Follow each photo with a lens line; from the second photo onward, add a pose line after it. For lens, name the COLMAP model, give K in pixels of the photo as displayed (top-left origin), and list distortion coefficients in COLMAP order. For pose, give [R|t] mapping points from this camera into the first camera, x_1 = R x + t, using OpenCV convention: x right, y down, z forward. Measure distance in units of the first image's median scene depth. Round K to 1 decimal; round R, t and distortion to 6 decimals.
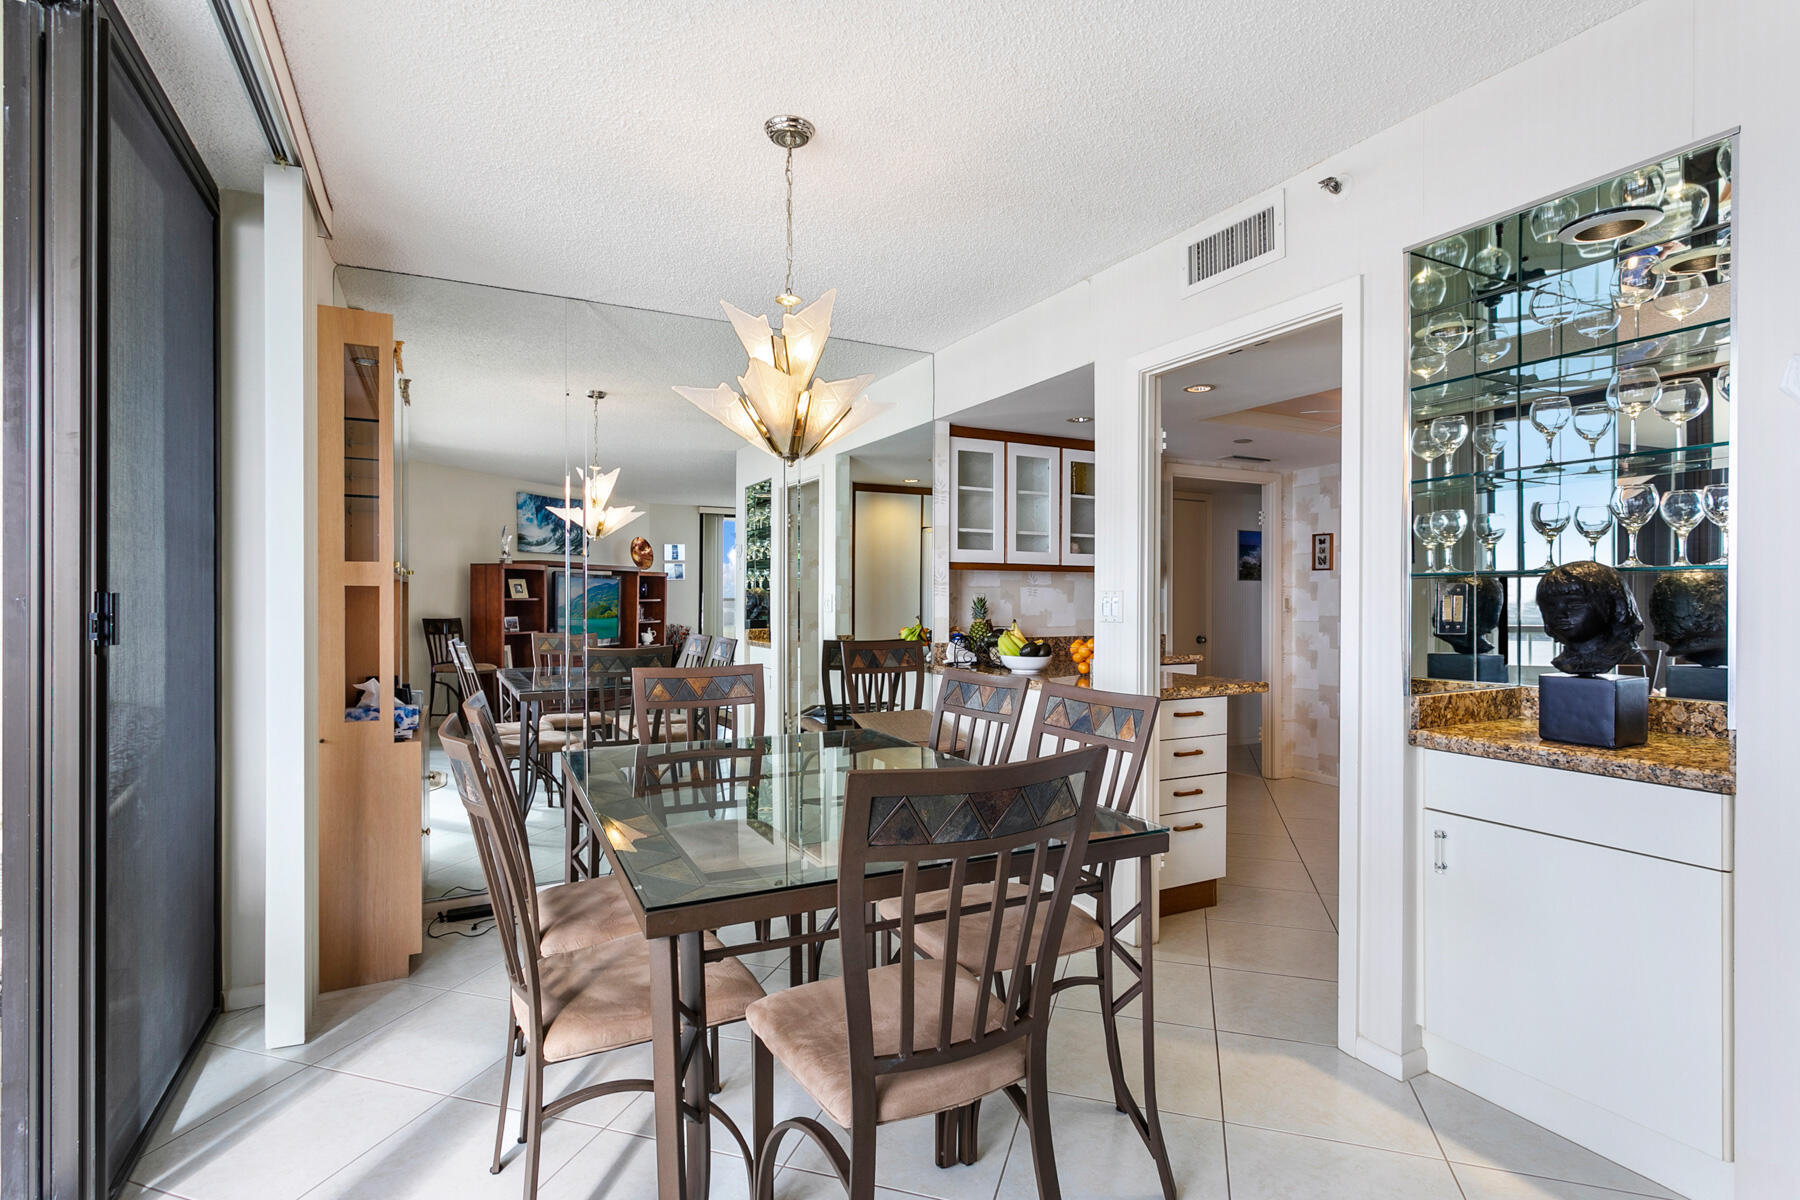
lens RADIAL K [[868.0, 0, 900.0], [0, 868.0, 600.0], [0, 0, 1]] dist [-0.000088, 0.000008]
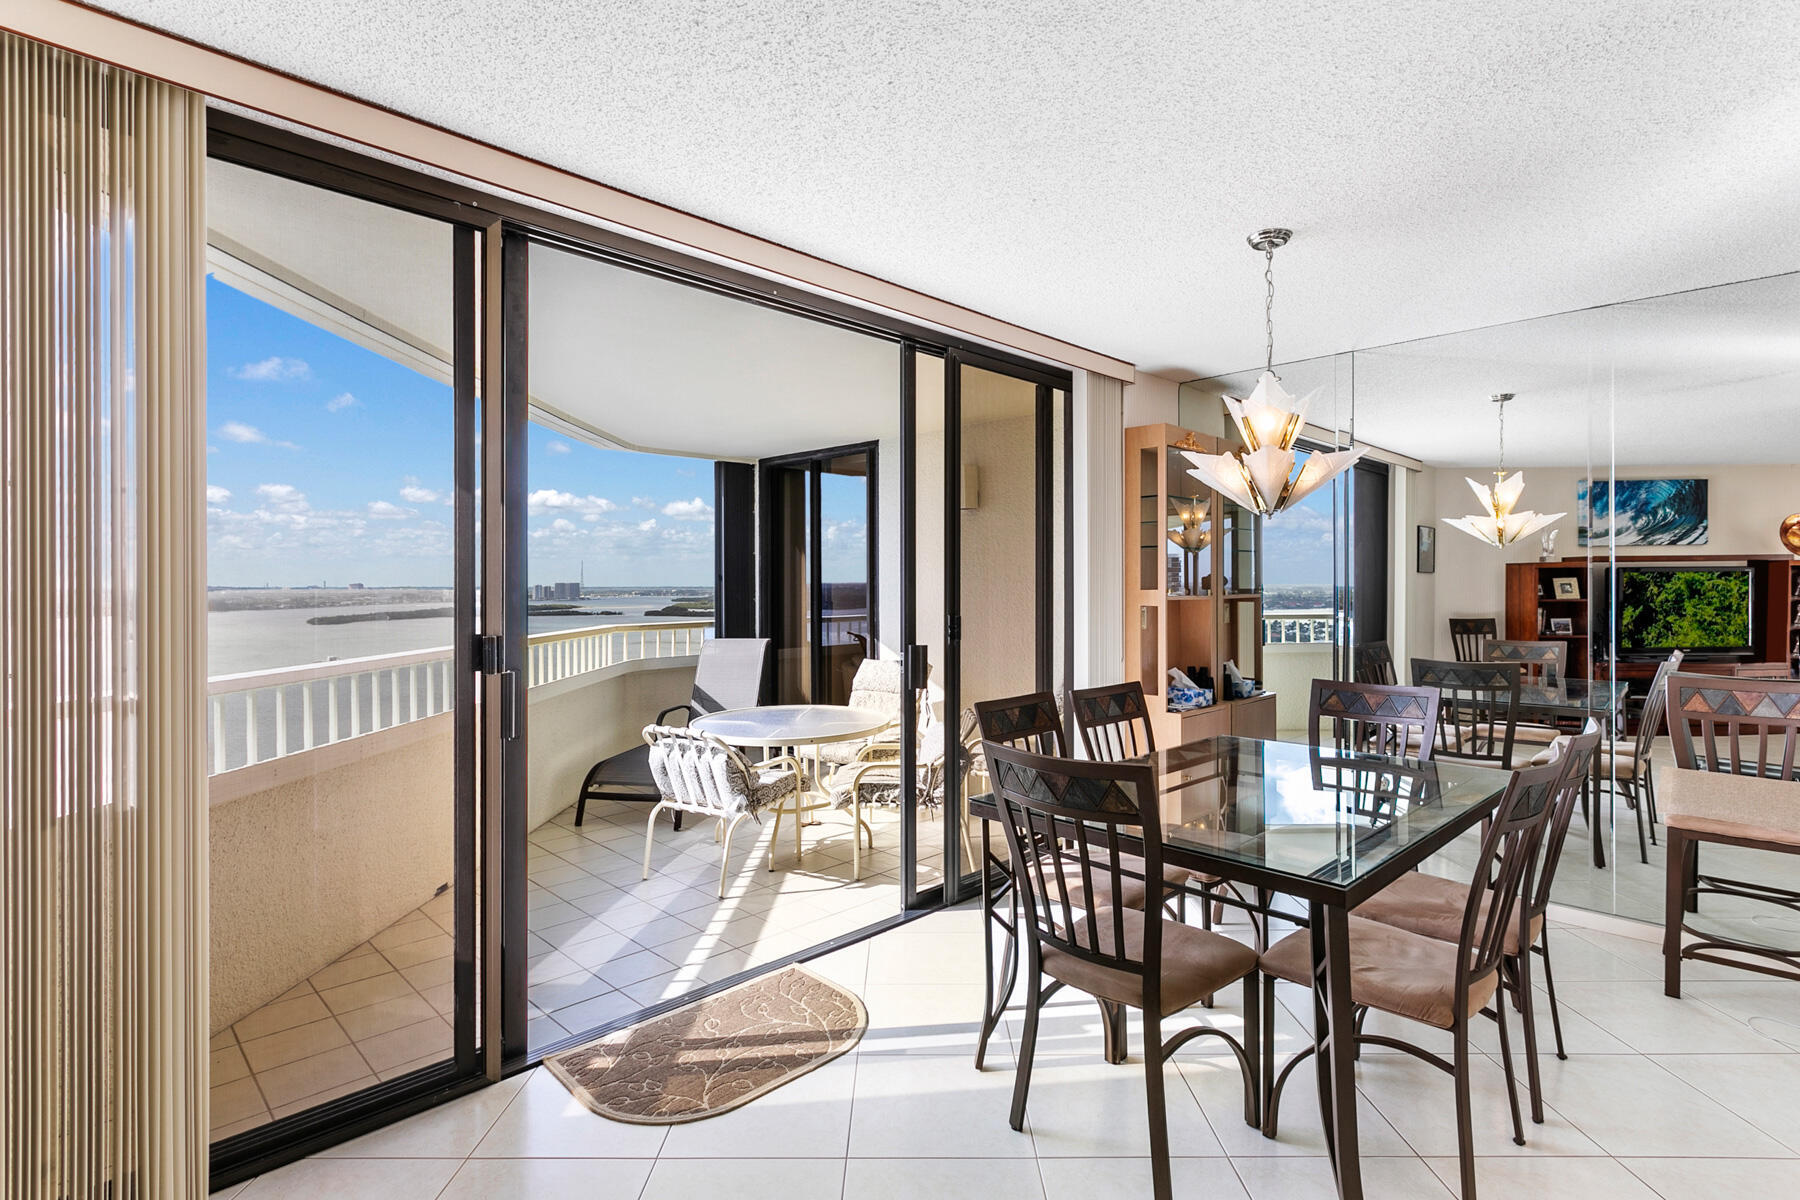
lens RADIAL K [[871.4, 0, 900.0], [0, 871.4, 600.0], [0, 0, 1]] dist [0.000278, 0.000074]
pose [[0.302235, 0.017975, -0.953064, 0.371041], [0.000911, 0.999816, 0.019145, -0.030414], [0.953233, -0.006655, 0.302163, 0.066974]]
